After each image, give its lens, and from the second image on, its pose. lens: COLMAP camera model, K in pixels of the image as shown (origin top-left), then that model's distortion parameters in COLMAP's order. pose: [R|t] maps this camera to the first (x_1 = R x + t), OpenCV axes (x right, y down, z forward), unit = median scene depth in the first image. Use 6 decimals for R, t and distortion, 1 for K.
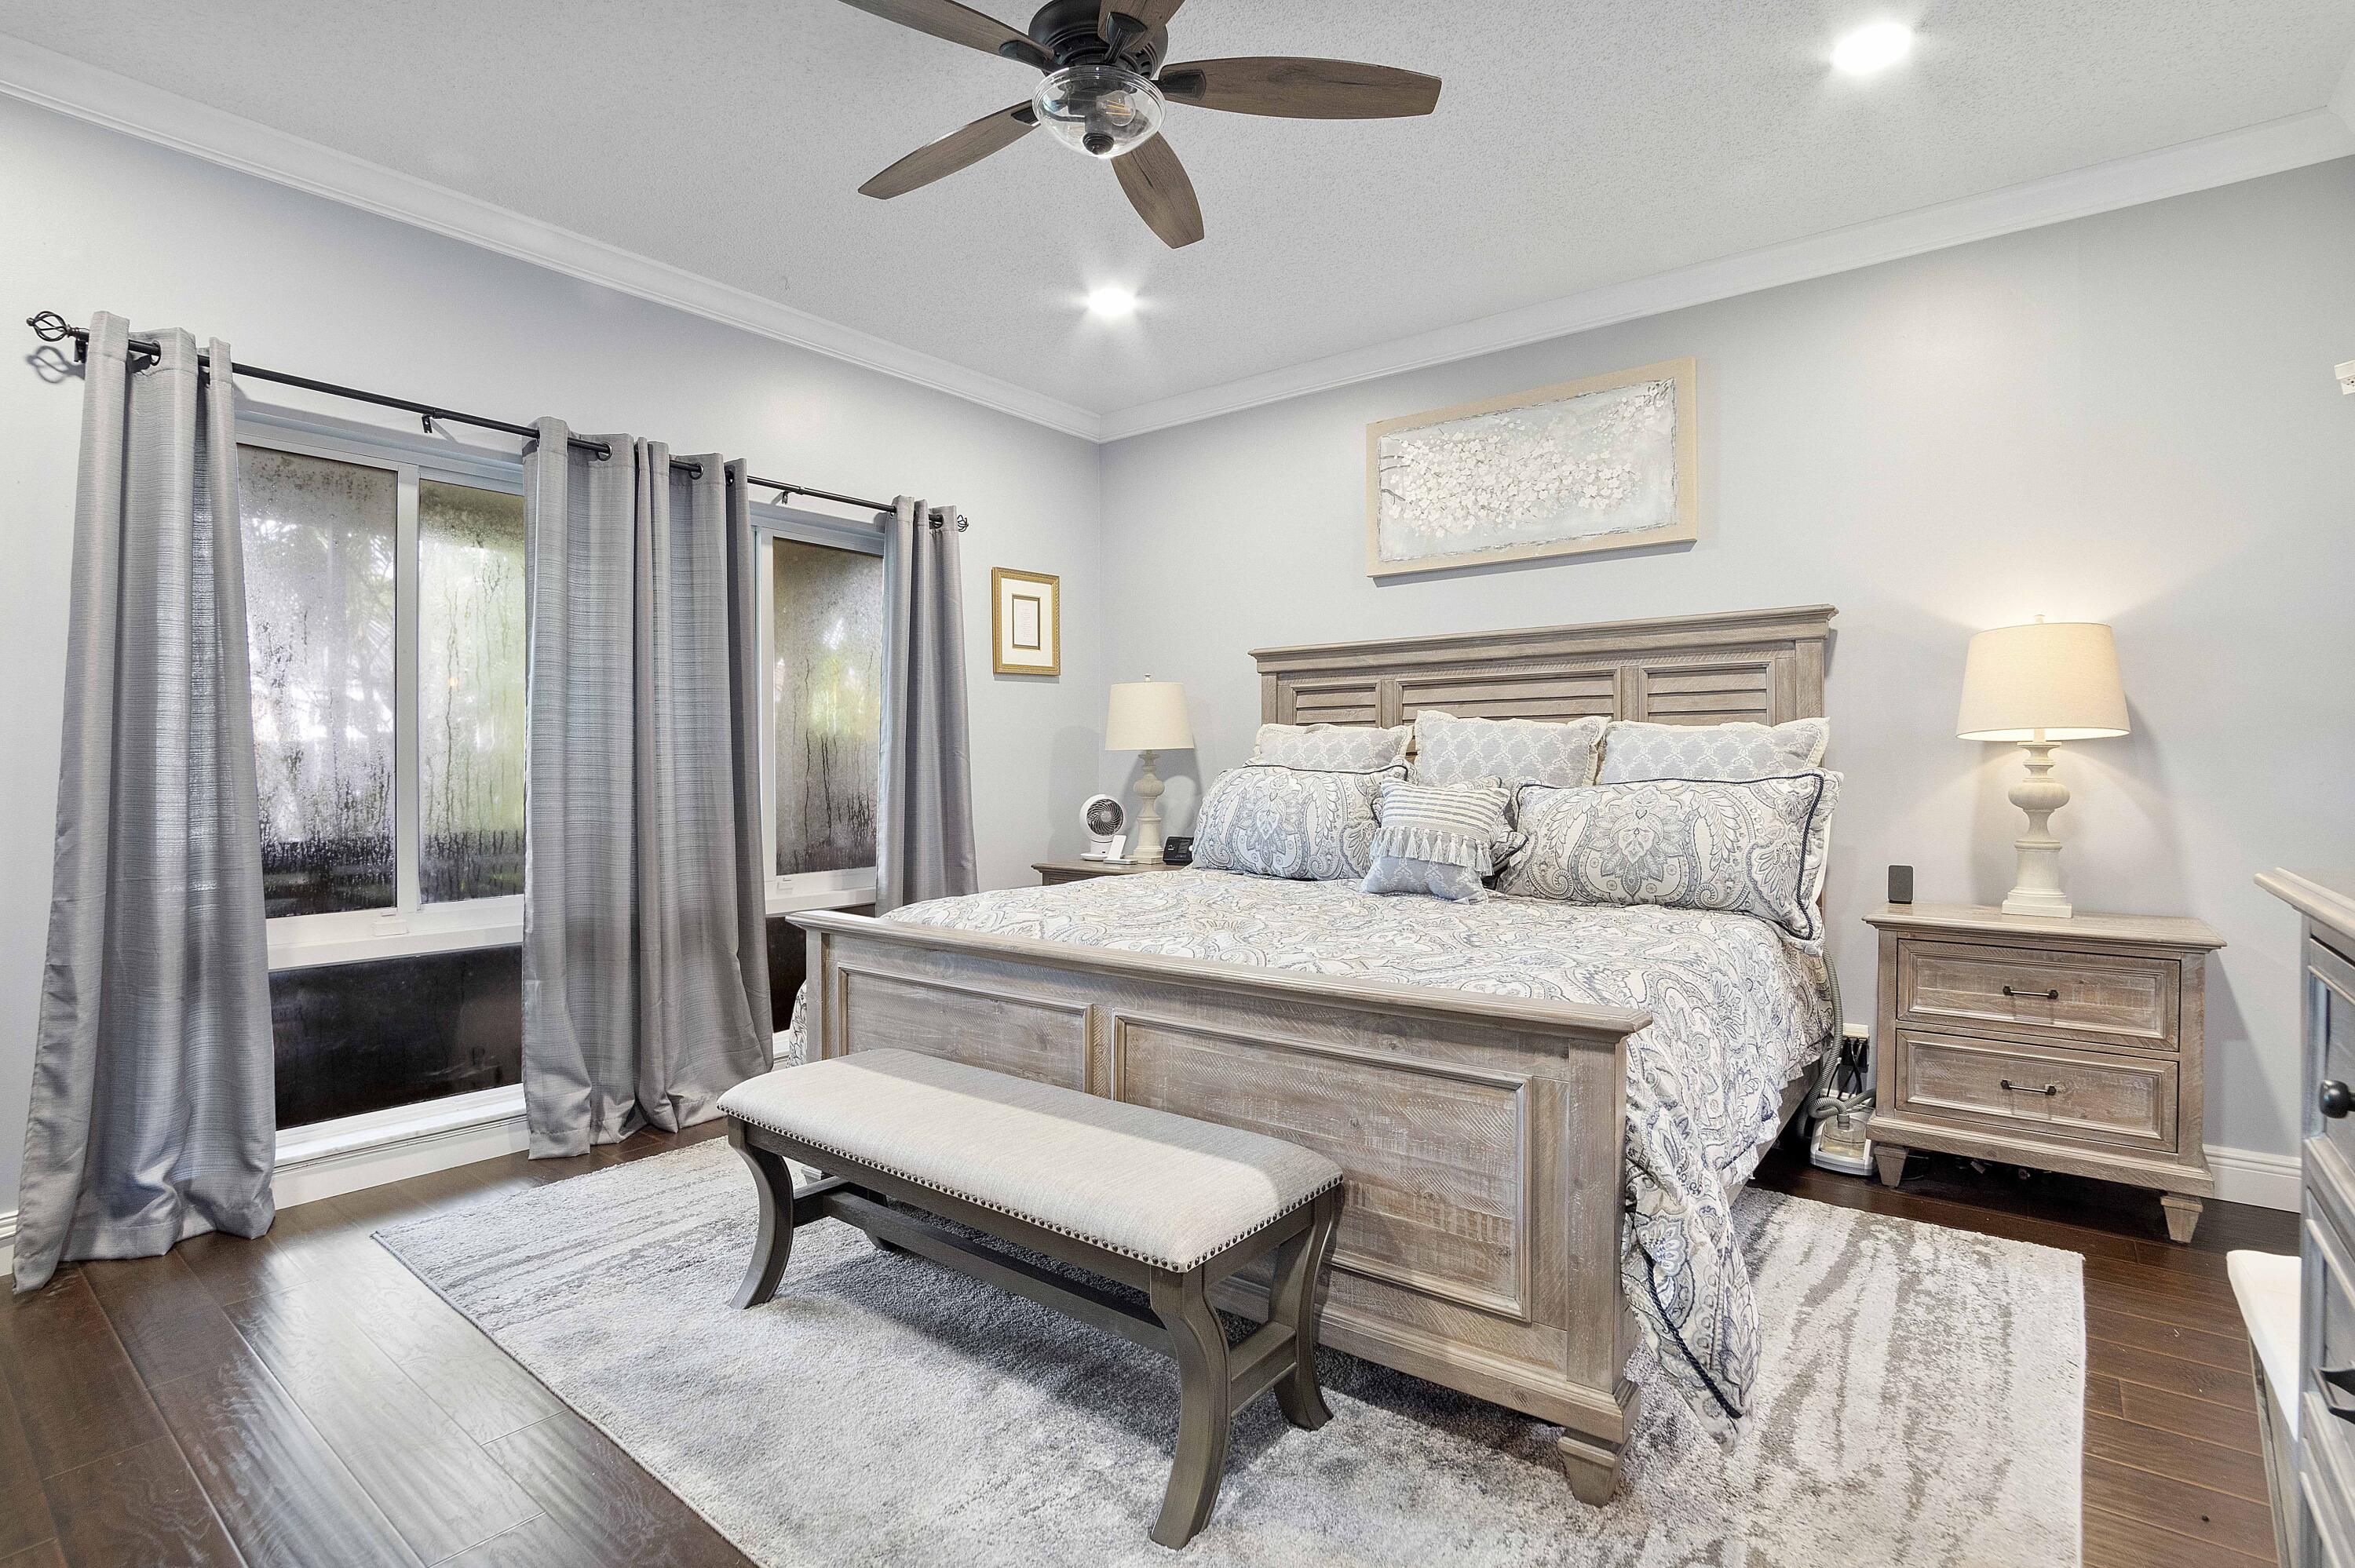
lens RADIAL K [[1133.8, 0, 1172.1], [0, 1133.8, 779.1], [0, 0, 1]] dist [-0.045106, 0.012573]
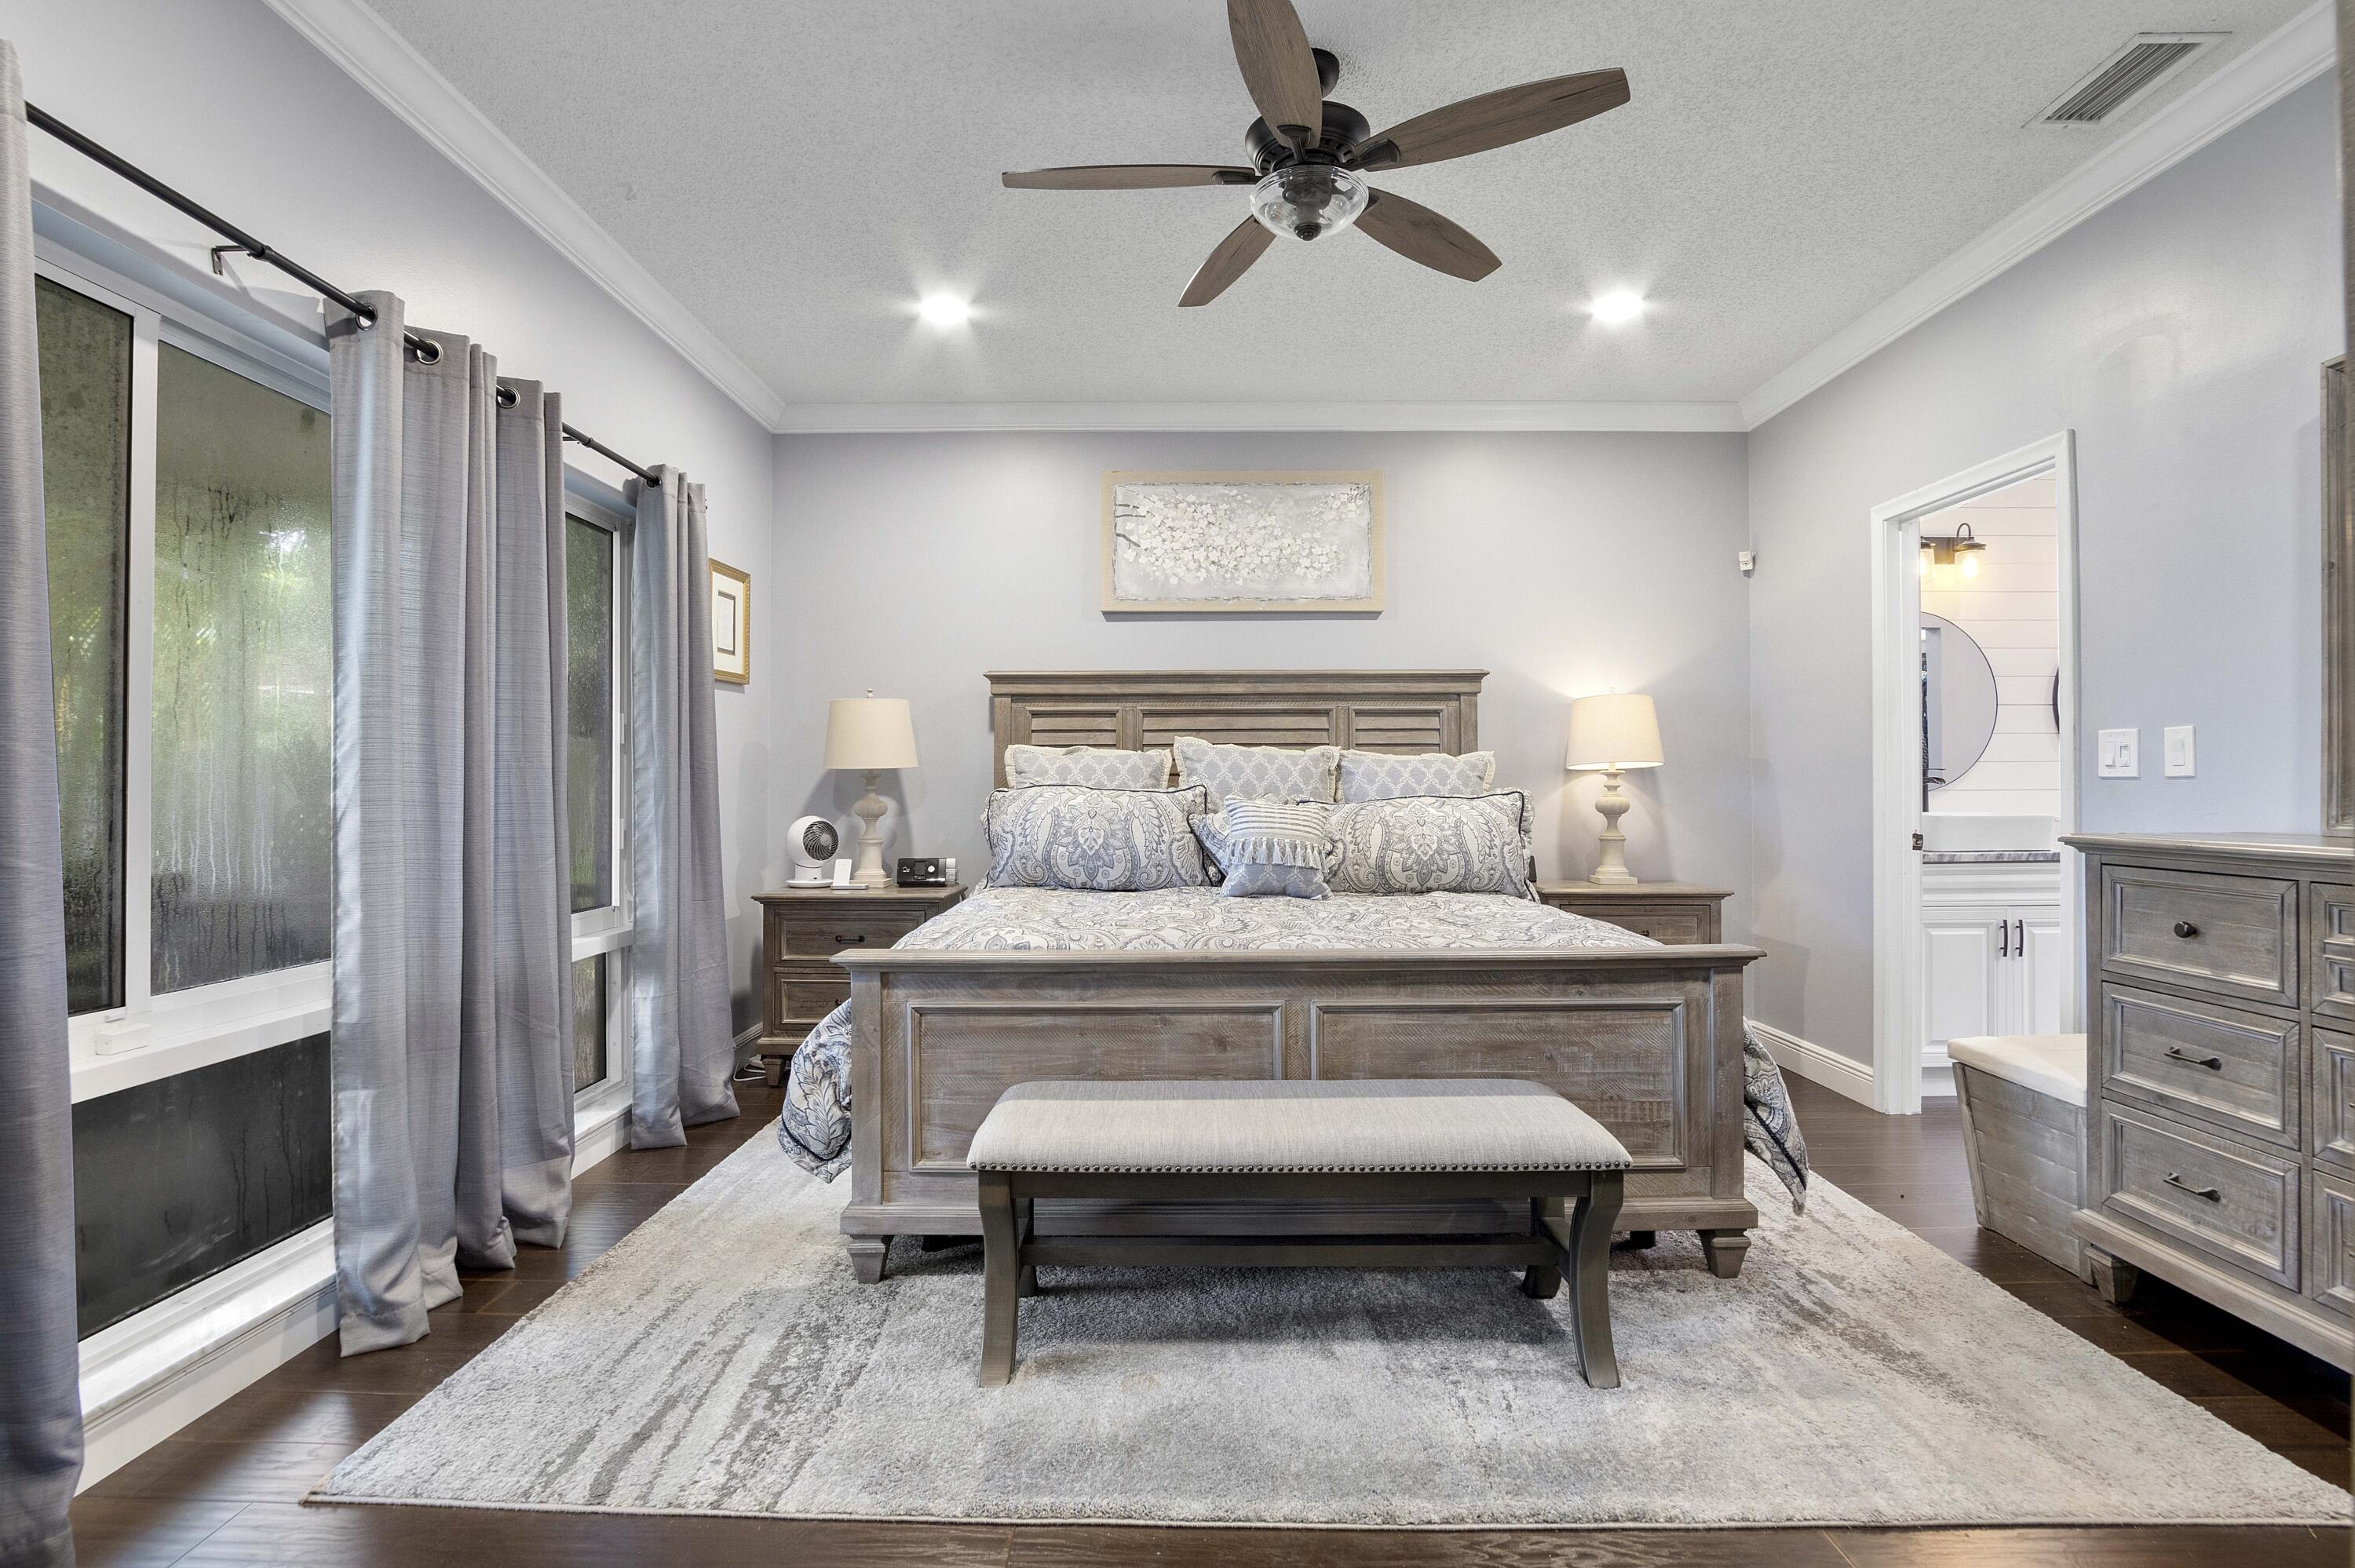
lens RADIAL K [[1133.8, 0, 1172.1], [0, 1133.8, 779.1], [0, 0, 1]] dist [-0.045106, 0.012573]
pose [[0.787825, 0.006102, 0.615868, -0.583724], [0.005435, 0.999843, -0.016859, 0.000985], [-0.615875, 0.016629, 0.787669, 0.137100]]
